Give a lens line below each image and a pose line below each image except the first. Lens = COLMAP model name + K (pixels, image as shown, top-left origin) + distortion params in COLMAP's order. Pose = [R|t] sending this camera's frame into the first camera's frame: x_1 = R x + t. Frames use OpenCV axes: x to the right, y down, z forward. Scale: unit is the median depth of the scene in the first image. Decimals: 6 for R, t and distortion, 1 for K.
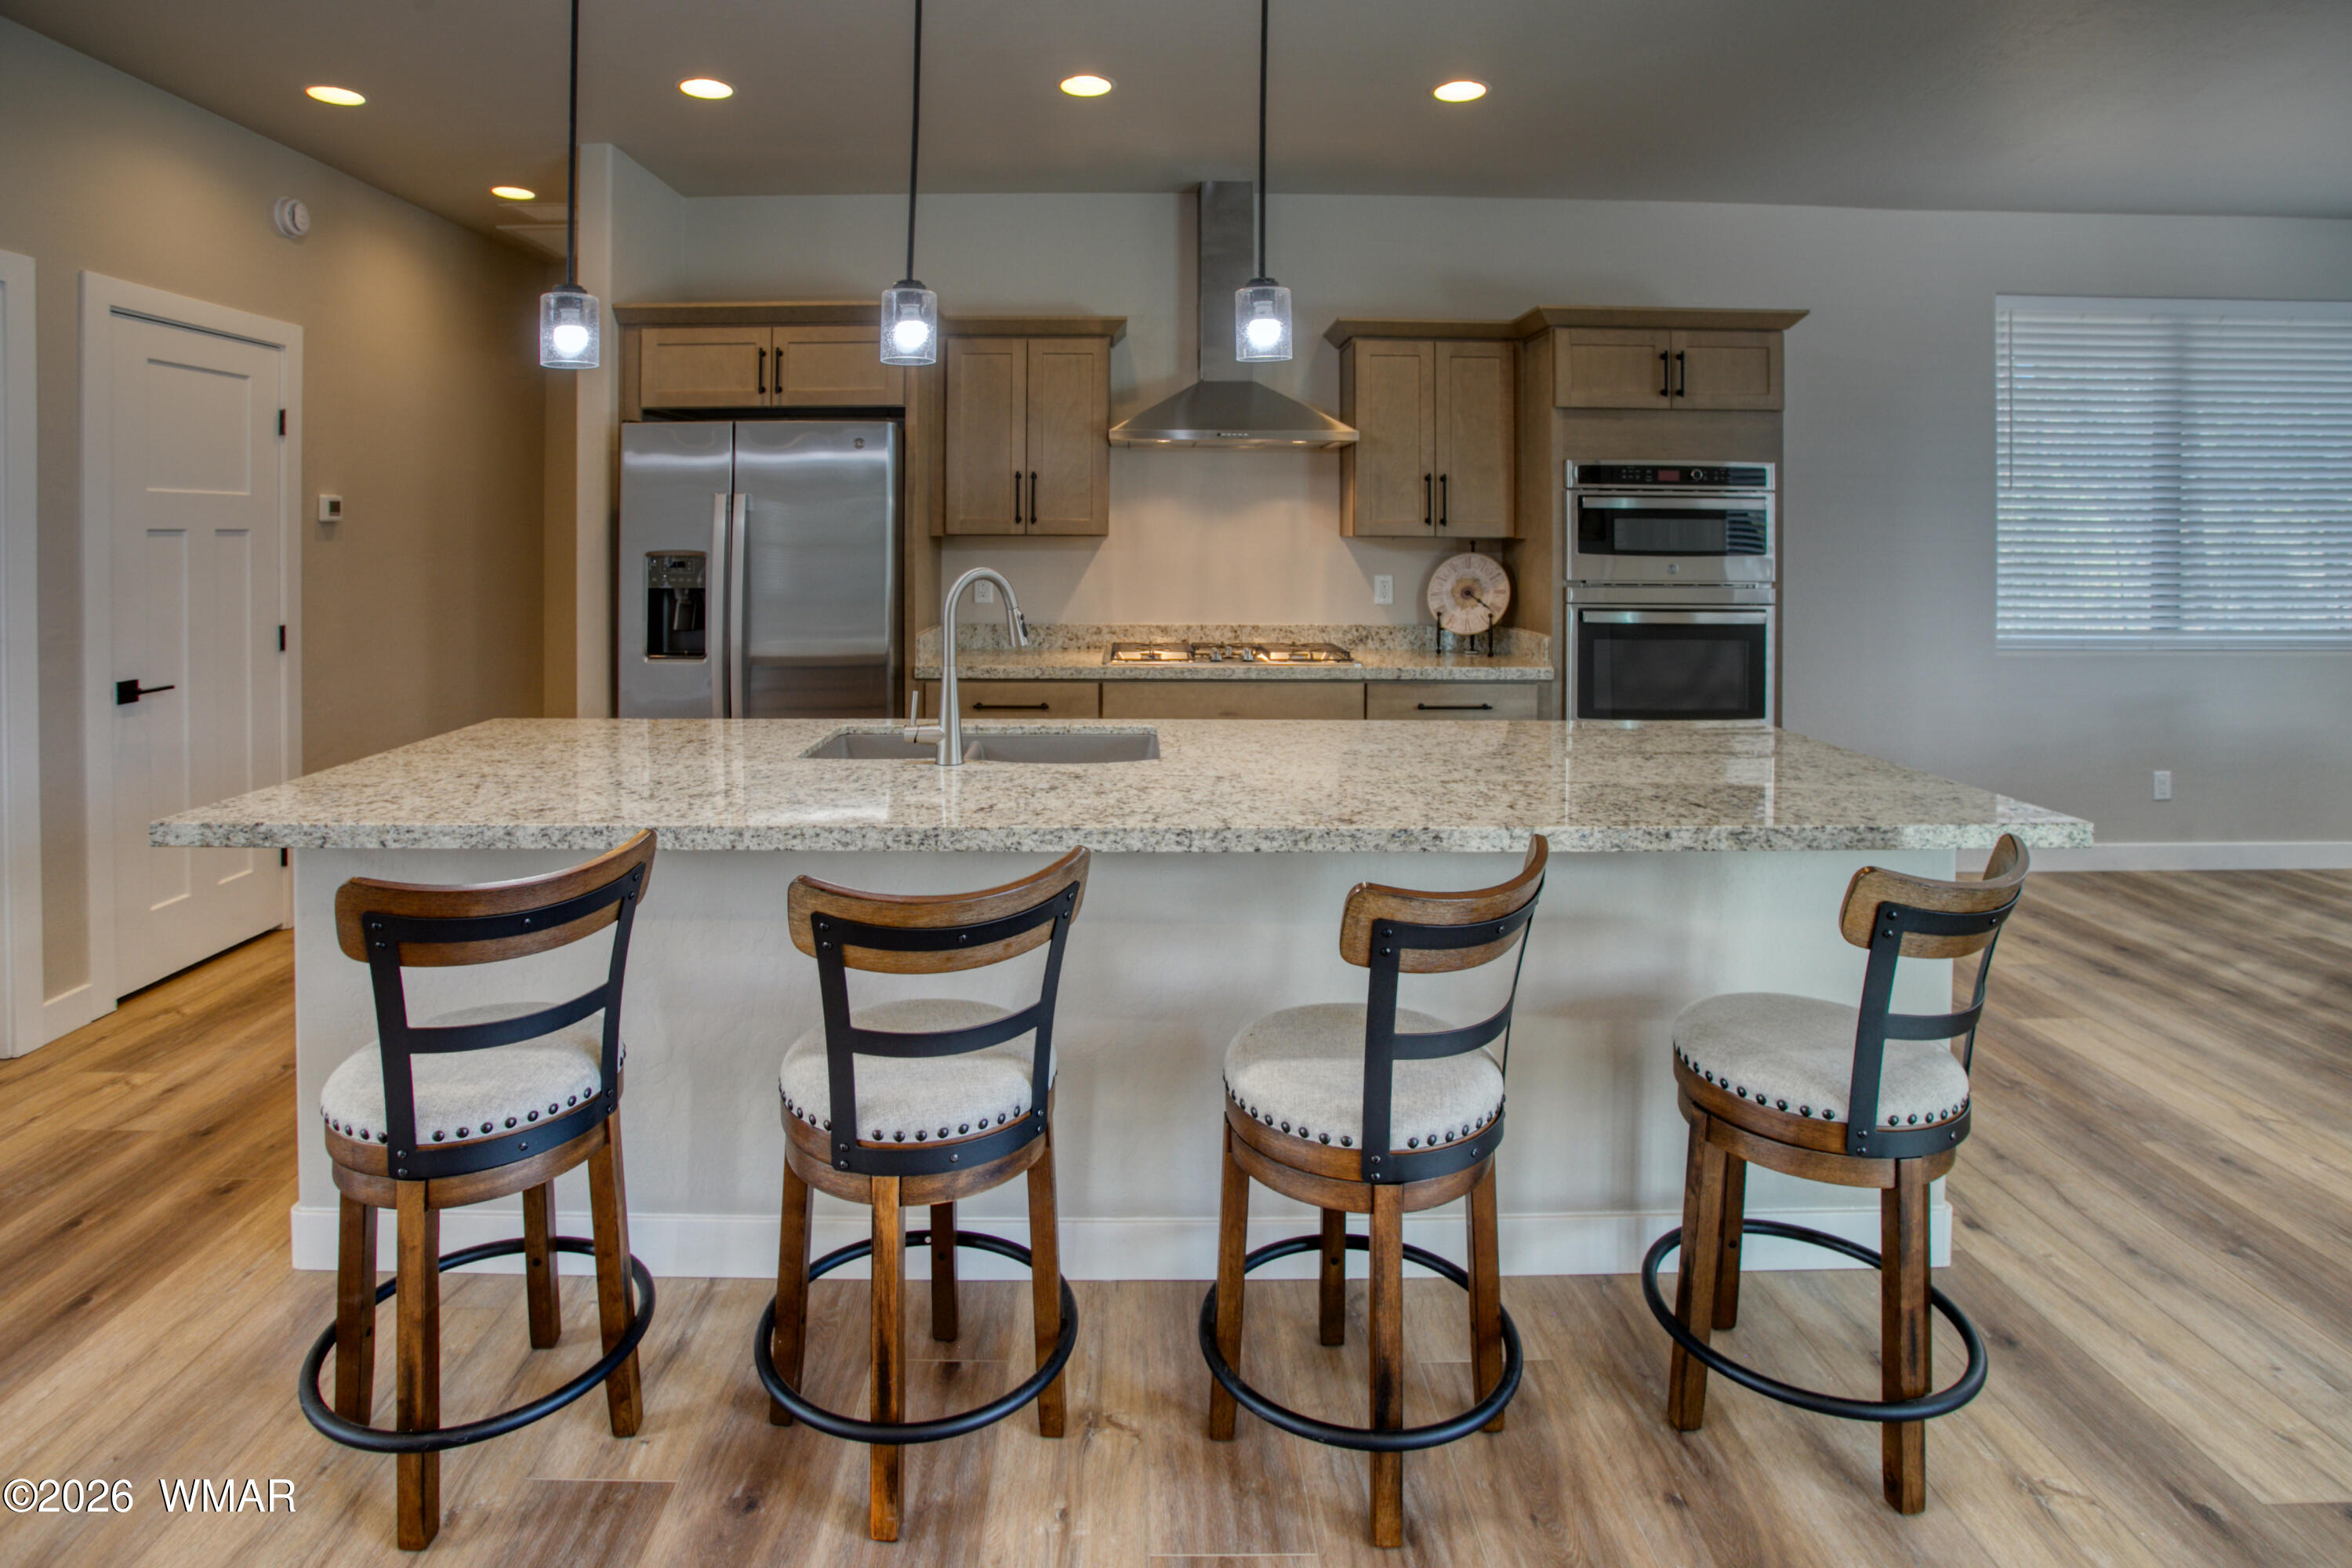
lens RADIAL K [[1143.1, 0, 1193.3], [0, 1143.1, 778.1], [0, 0, 1]] dist [-0.080641, 0.034841]
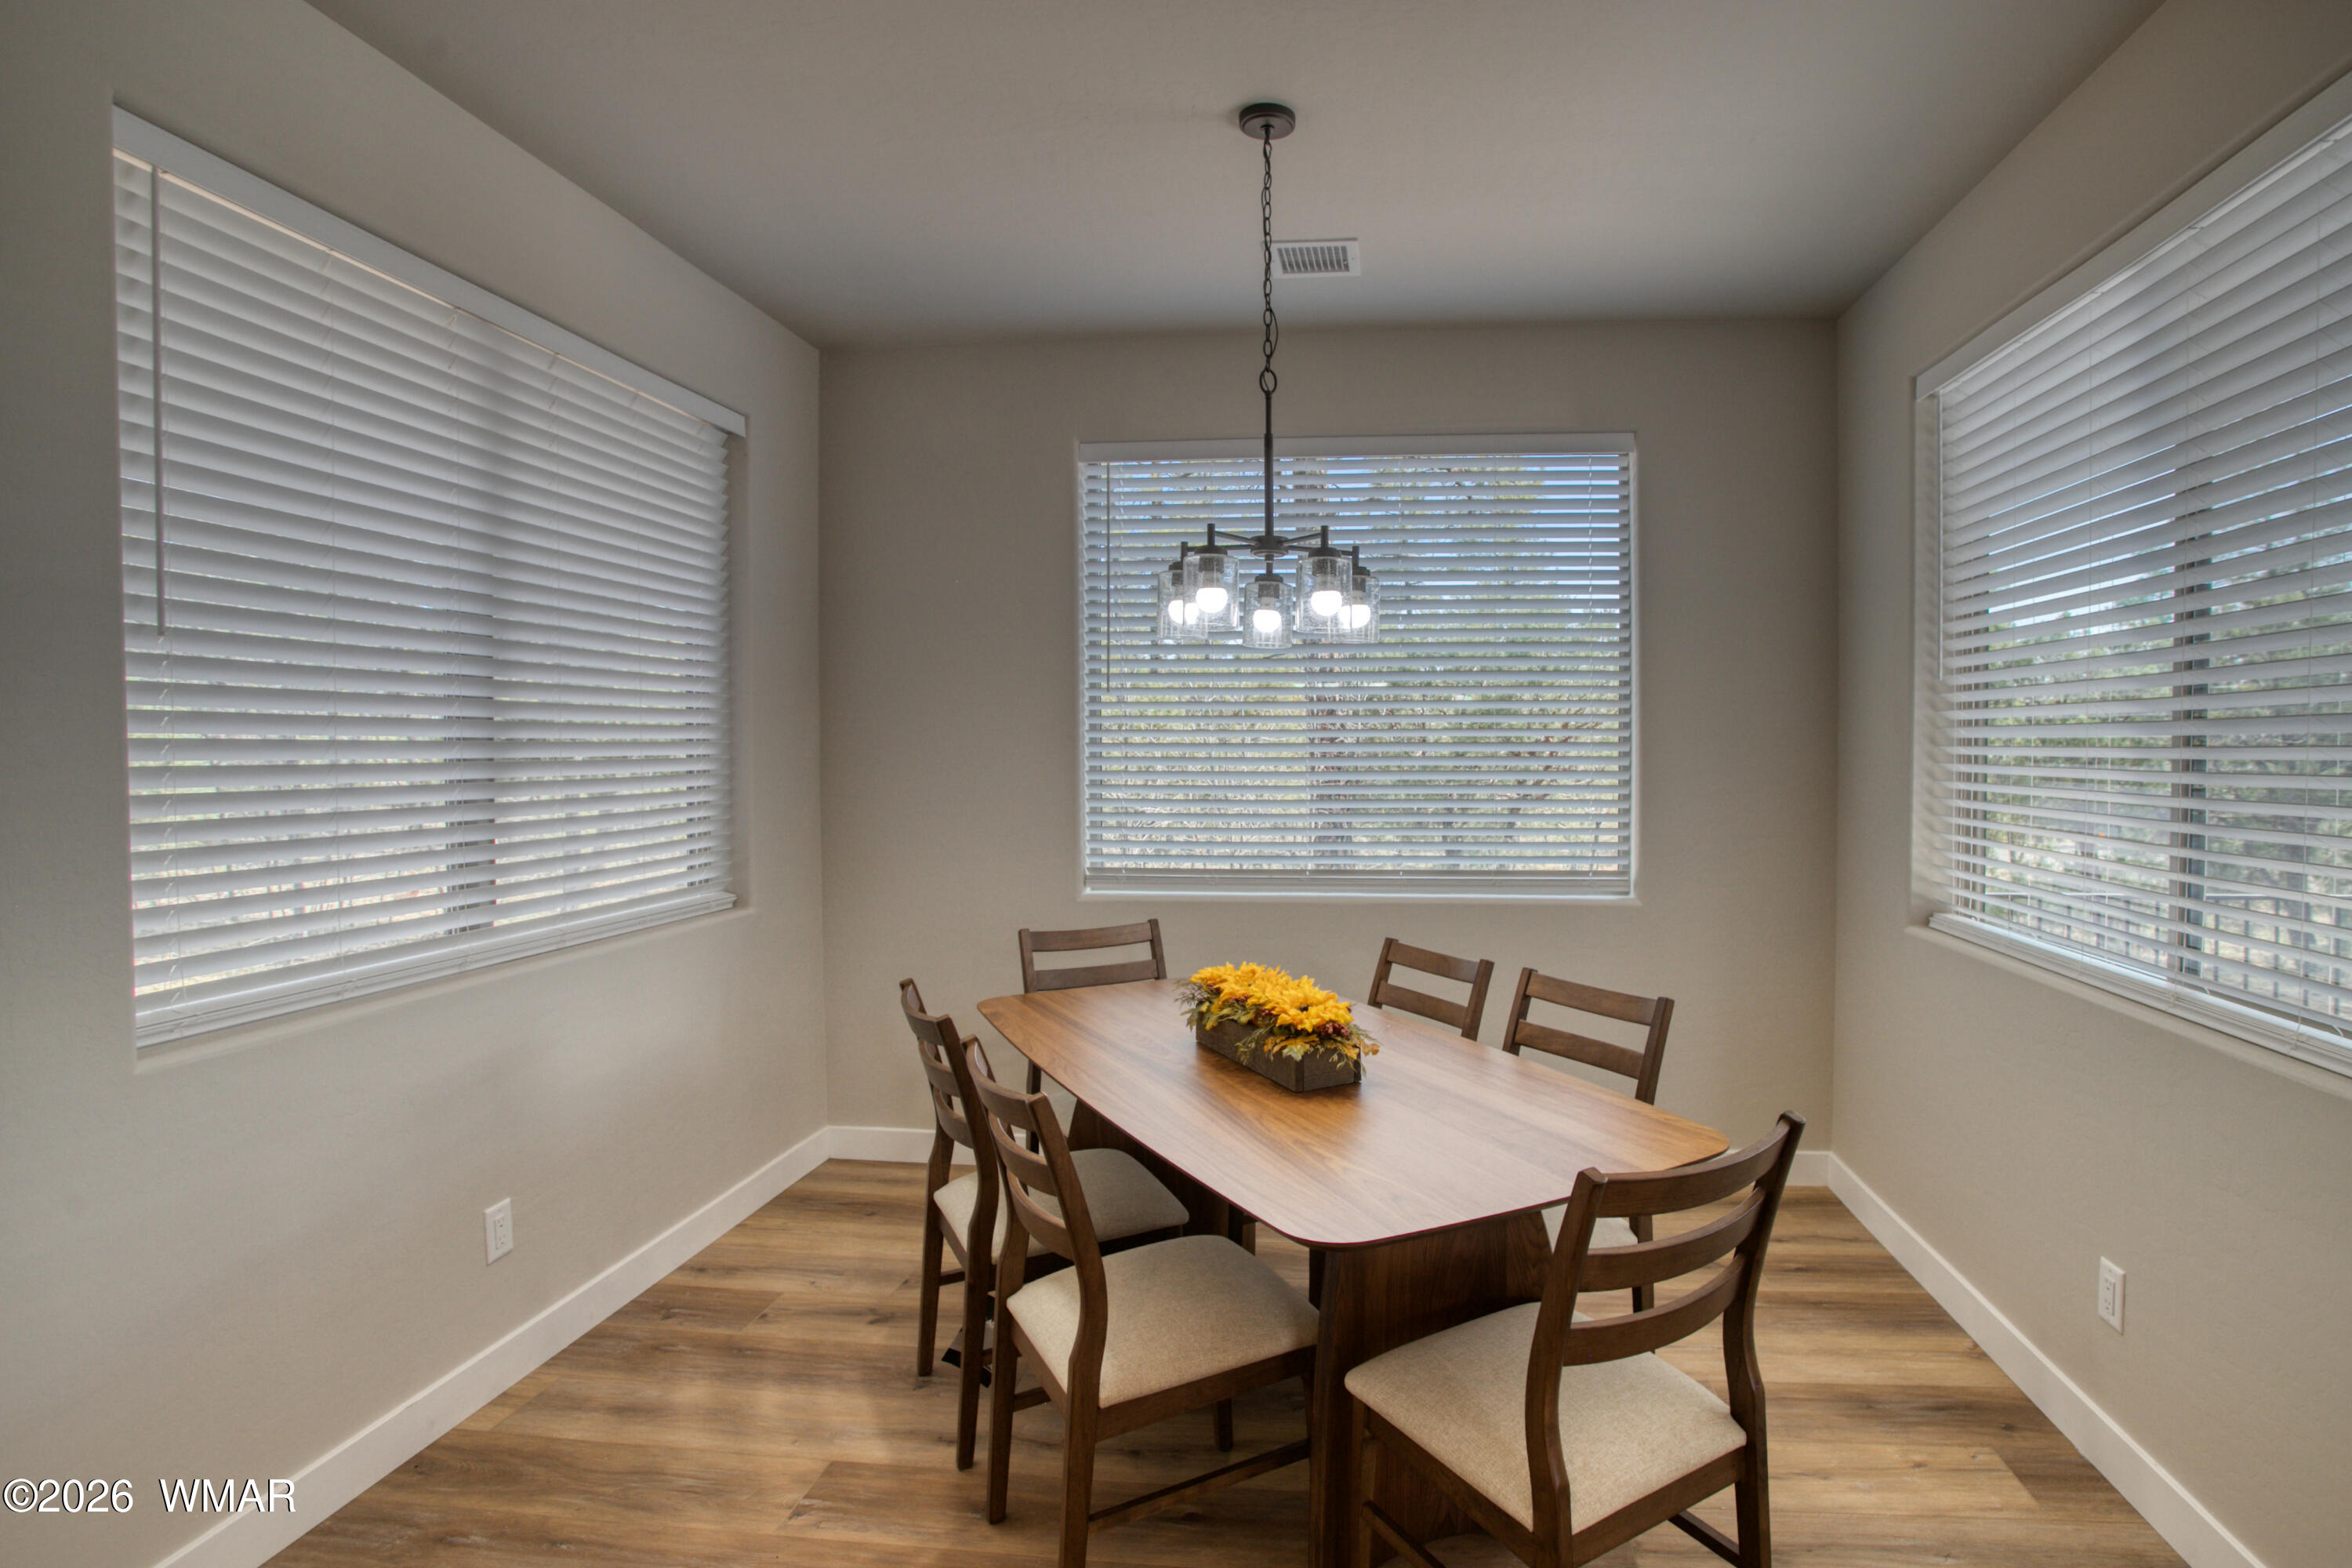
lens RADIAL K [[1143.1, 0, 1193.3], [0, 1143.1, 778.1], [0, 0, 1]] dist [-0.080641, 0.034841]
pose [[0.166026, -0.033525, 0.985551, 0.418621], [0.009829, 0.999429, 0.032341, -0.220002], [-0.986072, 0.004317, 0.166260, 0.573230]]
